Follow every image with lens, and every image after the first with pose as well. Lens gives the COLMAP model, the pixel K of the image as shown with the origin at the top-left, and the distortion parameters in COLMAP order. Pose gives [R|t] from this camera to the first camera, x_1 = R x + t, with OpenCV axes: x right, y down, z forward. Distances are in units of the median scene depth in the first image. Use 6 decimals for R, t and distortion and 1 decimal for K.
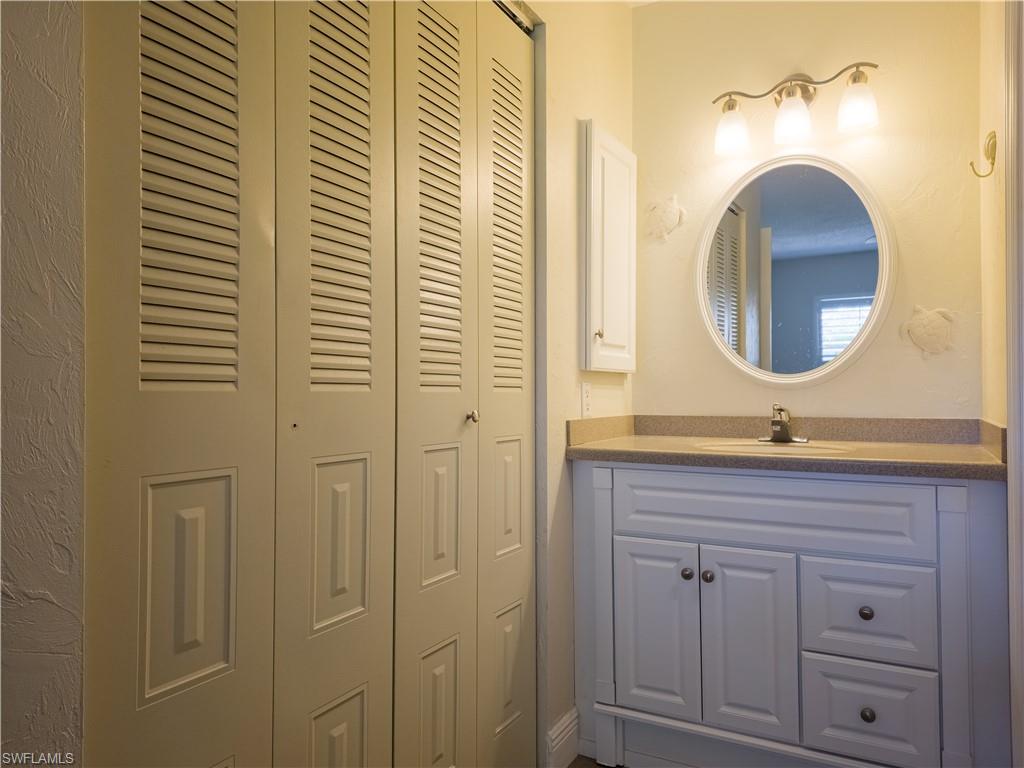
lens RADIAL K [[690.8, 0, 509.4], [0, 690.8, 385.6], [0, 0, 1]] dist [0.006034, -0.002116]
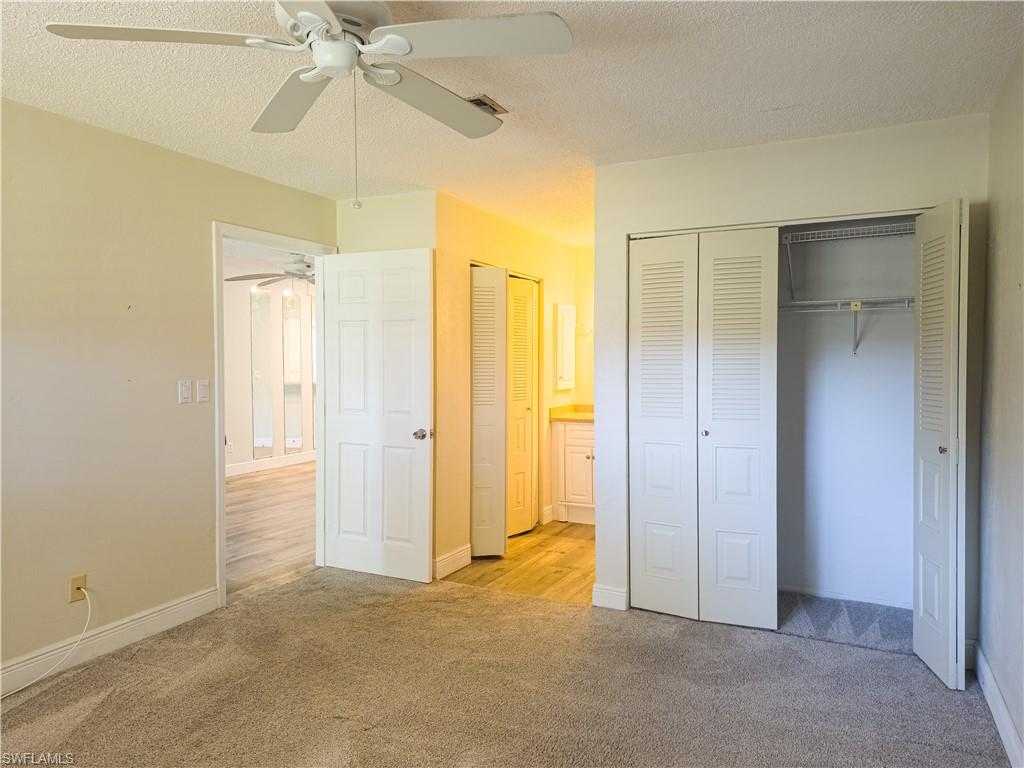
lens RADIAL K [[690.8, 0, 513.4], [0, 690.8, 382.5], [0, 0, 1]] dist [0.006034, -0.002116]
pose [[0.999452, 0.000393, 0.033088, -0.179370], [-0.001573, 0.999364, 0.035635, -0.171395], [-0.033053, -0.035668, 0.998817, -2.062320]]
